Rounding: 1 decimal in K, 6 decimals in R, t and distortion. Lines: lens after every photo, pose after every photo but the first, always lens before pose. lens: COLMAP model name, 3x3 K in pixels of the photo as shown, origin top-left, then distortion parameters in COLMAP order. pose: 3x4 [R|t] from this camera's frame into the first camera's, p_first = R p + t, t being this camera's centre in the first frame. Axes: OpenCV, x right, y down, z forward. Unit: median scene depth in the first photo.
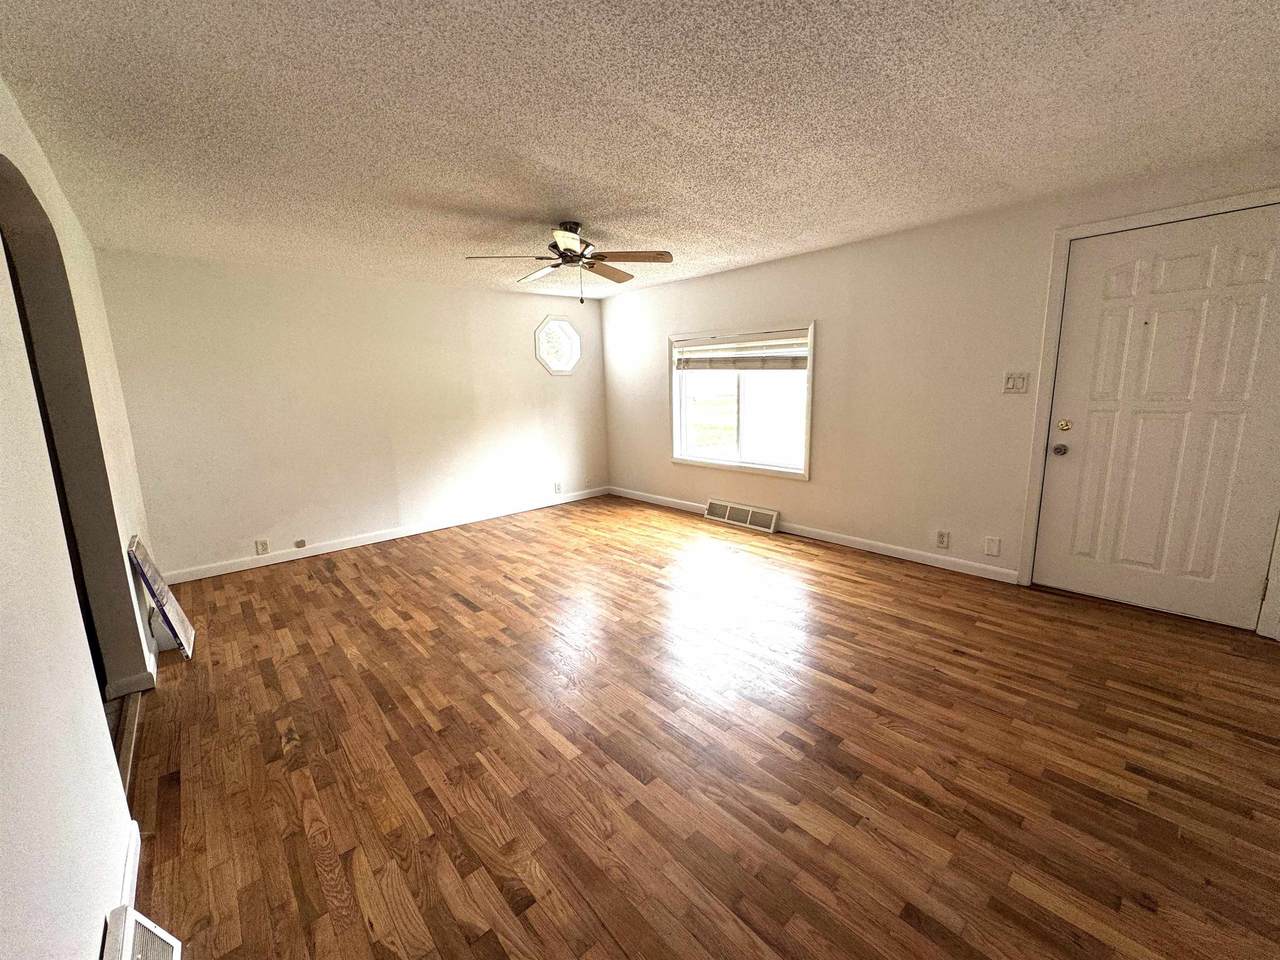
lens RADIAL K [[517.8, 0, 646.5], [0, 517.8, 479.5], [0, 0, 1]] dist [0.000067, -0.000155]
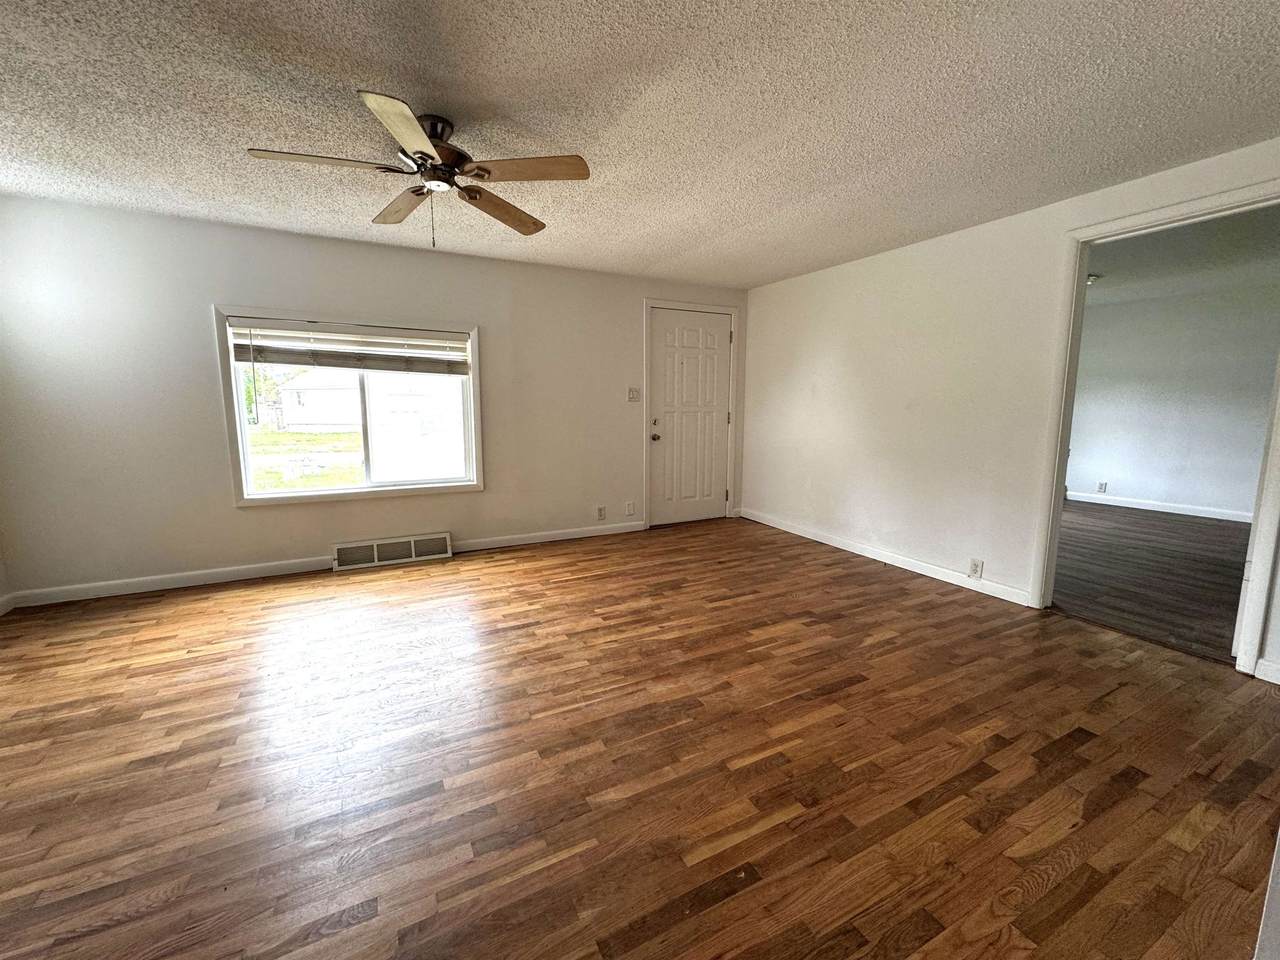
lens RADIAL K [[517.8, 0, 642.8], [0, 517.8, 477.4], [0, 0, 1]] dist [0.000067, -0.000155]
pose [[0.245161, -0.110948, 0.963113, -0.693565], [0.168669, 0.983161, 0.070323, -0.049738], [-0.954697, 0.145207, 0.259746, 0.586378]]
